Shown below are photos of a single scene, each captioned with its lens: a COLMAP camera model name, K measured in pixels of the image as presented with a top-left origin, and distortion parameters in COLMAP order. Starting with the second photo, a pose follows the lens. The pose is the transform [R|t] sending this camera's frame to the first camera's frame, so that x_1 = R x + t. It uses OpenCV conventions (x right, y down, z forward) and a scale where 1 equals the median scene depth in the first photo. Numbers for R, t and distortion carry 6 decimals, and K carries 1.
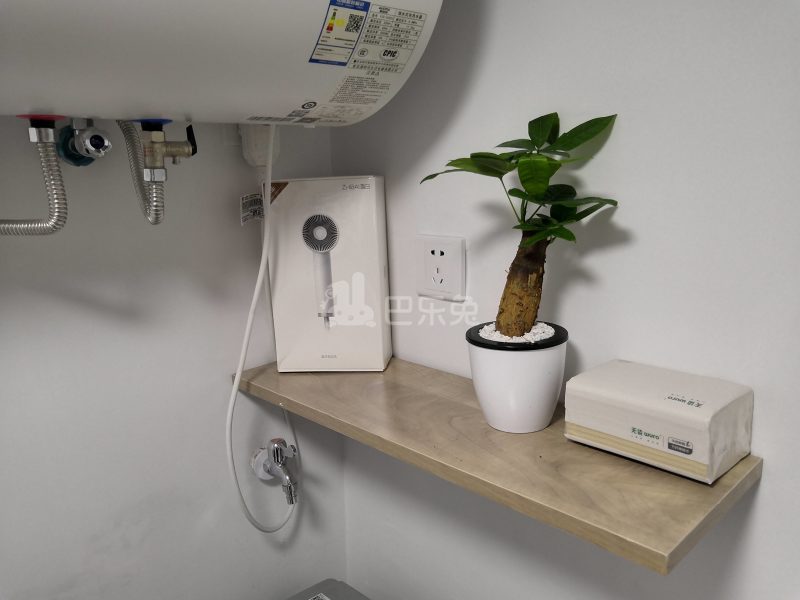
lens RADIAL K [[627.7, 0, 397.3], [0, 627.7, 302.3], [0, 0, 1]] dist [0.014480, -0.007775]
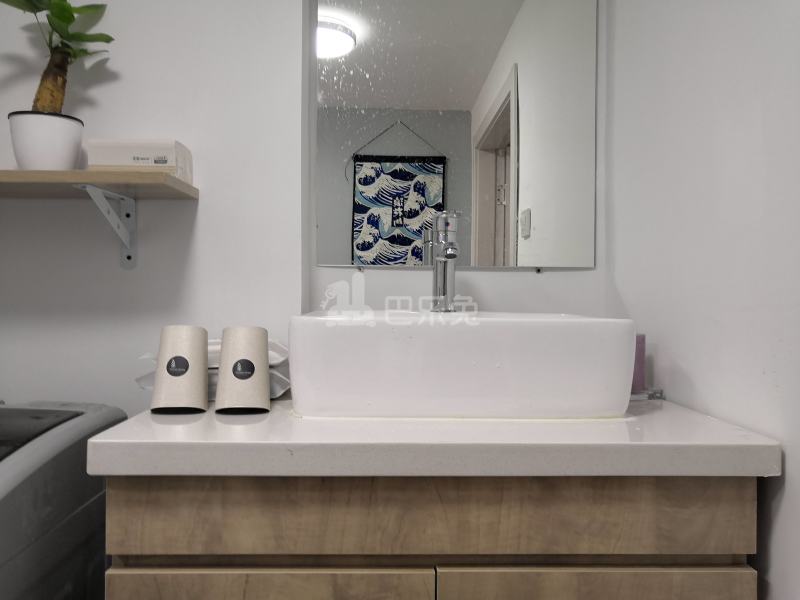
lens RADIAL K [[627.7, 0, 401.1], [0, 627.7, 300.3], [0, 0, 1]] dist [0.014480, -0.007775]
pose [[0.630032, 0.032961, 0.775869, -0.460389], [0.152259, 0.974464, -0.165038, 0.897007], [-0.761496, 0.222112, 0.608925, -0.506063]]
